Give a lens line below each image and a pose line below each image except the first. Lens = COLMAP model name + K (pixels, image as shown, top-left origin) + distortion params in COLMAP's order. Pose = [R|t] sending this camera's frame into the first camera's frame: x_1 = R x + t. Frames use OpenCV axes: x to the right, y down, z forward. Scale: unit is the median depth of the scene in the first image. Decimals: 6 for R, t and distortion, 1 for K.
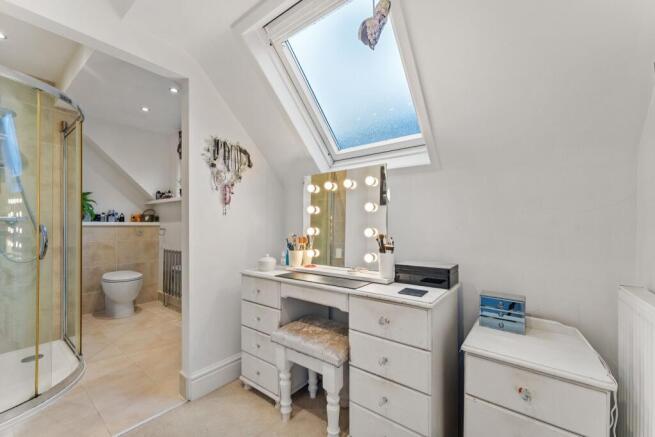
lens RADIAL K [[264.9, 0, 329.8], [0, 264.9, 220.9], [0, 0, 1]] dist [0.000473, -0.000316]
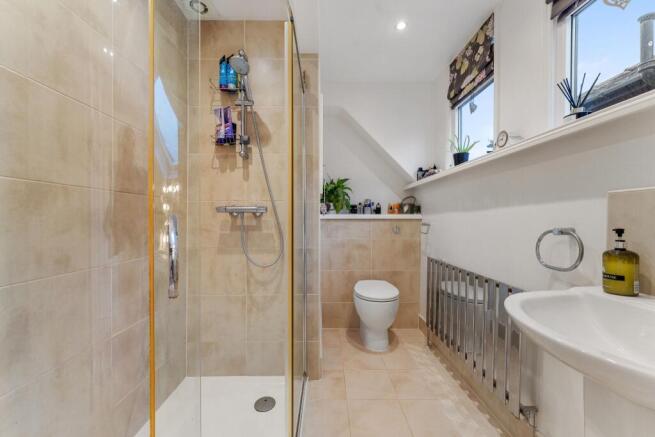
lens RADIAL K [[264.9, 0, 329.8], [0, 264.9, 220.9], [0, 0, 1]] dist [0.000473, -0.000316]
pose [[0.621399, 0.017080, -0.783308, -0.280607], [0.009378, 0.999529, 0.029235, -0.000279], [0.783438, -0.025512, 0.620945, 0.430222]]
